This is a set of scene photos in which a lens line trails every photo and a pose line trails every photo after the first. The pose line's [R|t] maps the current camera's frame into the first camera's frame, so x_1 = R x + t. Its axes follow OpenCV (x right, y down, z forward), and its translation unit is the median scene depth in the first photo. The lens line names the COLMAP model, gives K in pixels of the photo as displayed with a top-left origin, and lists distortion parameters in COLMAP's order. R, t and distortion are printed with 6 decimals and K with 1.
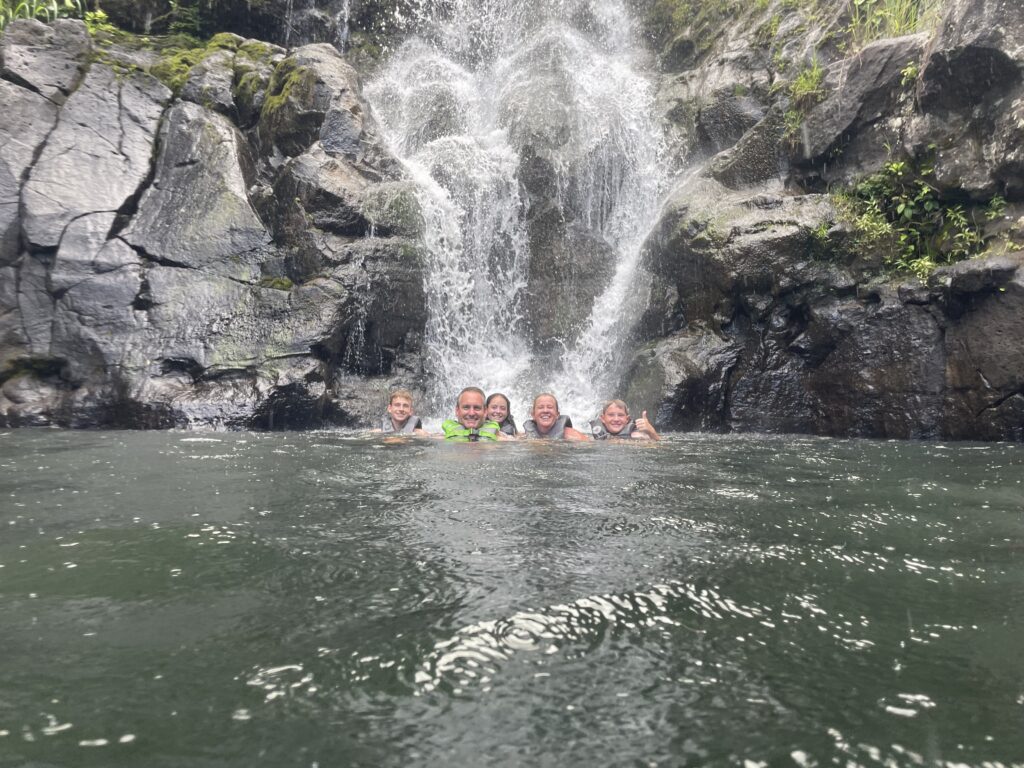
lens RADIAL K [[766.1, 0, 515.5], [0, 766.1, 382.7], [0, 0, 1]] dist [-0.004636, -0.004402]
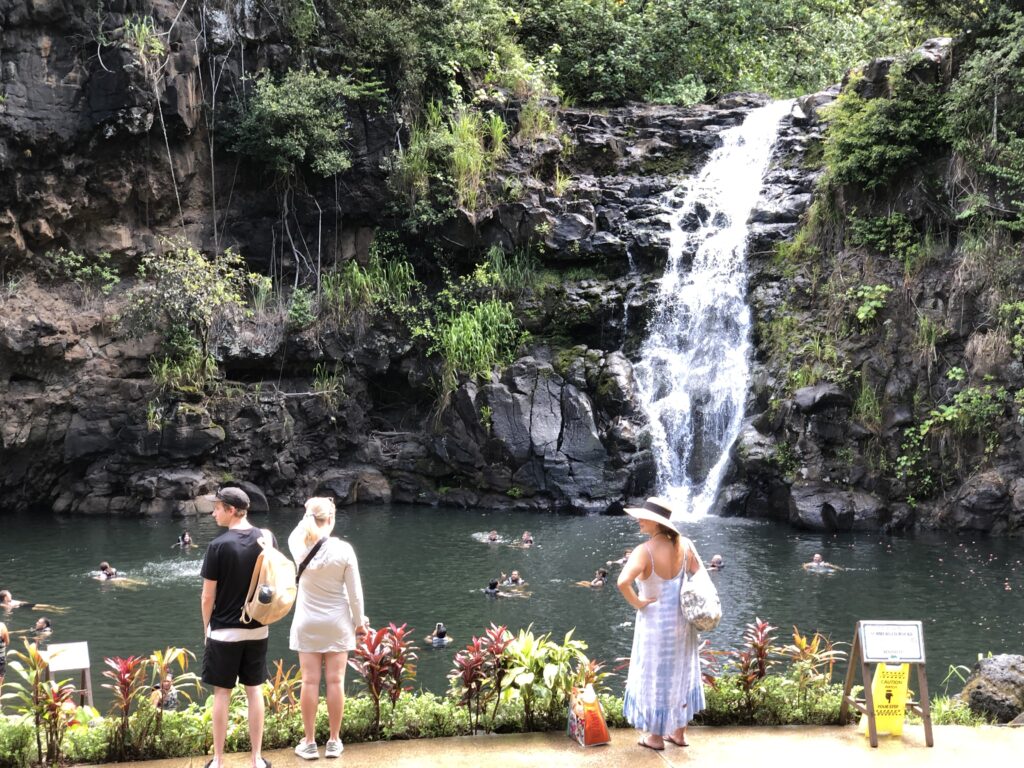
lens RADIAL K [[1677.8, 0, 532.7], [0, 1677.8, 389.7], [0, 0, 1]] dist [0.043823, 0.000000]
pose [[0.968958, 0.007504, -0.247112, 1.107659], [0.013299, 0.996510, 0.082406, -1.023149], [0.246868, -0.083135, 0.965477, -5.794757]]
